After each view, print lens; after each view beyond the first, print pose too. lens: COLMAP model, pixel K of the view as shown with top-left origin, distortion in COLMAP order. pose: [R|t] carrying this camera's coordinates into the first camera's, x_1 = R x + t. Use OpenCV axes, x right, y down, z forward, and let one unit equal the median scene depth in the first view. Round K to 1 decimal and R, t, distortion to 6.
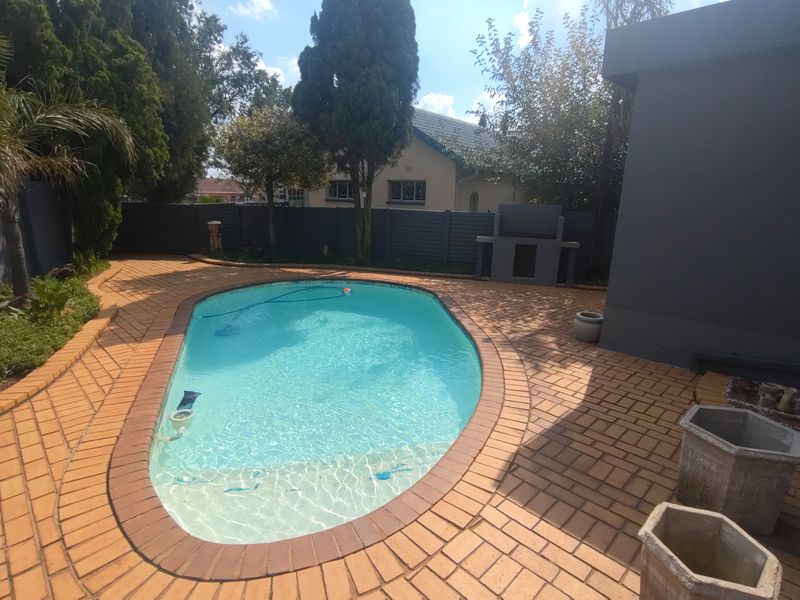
lens RADIAL K [[432.1, 0, 404.2], [0, 432.1, 298.6], [0, 0, 1]] dist [-0.000240, -0.001988]
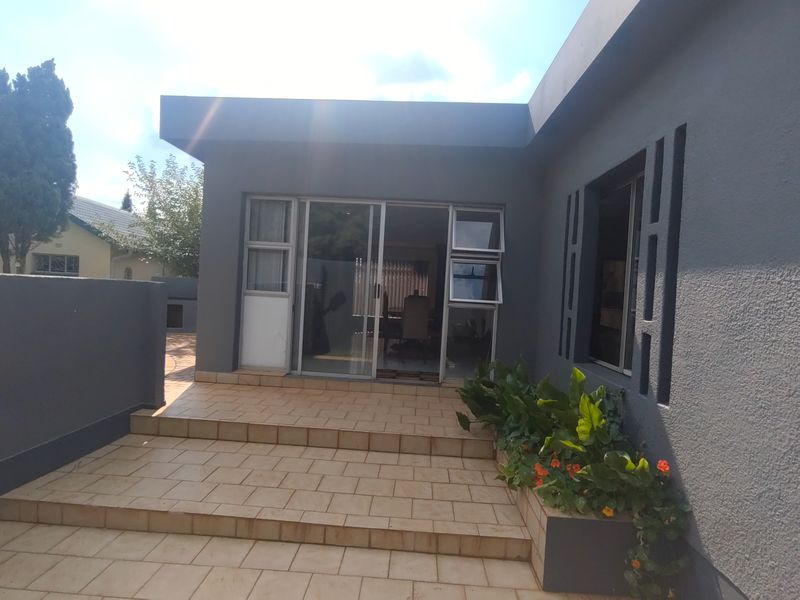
lens RADIAL K [[432.1, 0, 404.2], [0, 432.1, 298.6], [0, 0, 1]] dist [-0.000240, -0.001988]
pose [[0.733025, -0.003941, 0.680191, -0.130211], [0.130335, 0.982268, -0.134767, 0.147364], [-0.667598, 0.187440, 0.720540, -0.535413]]
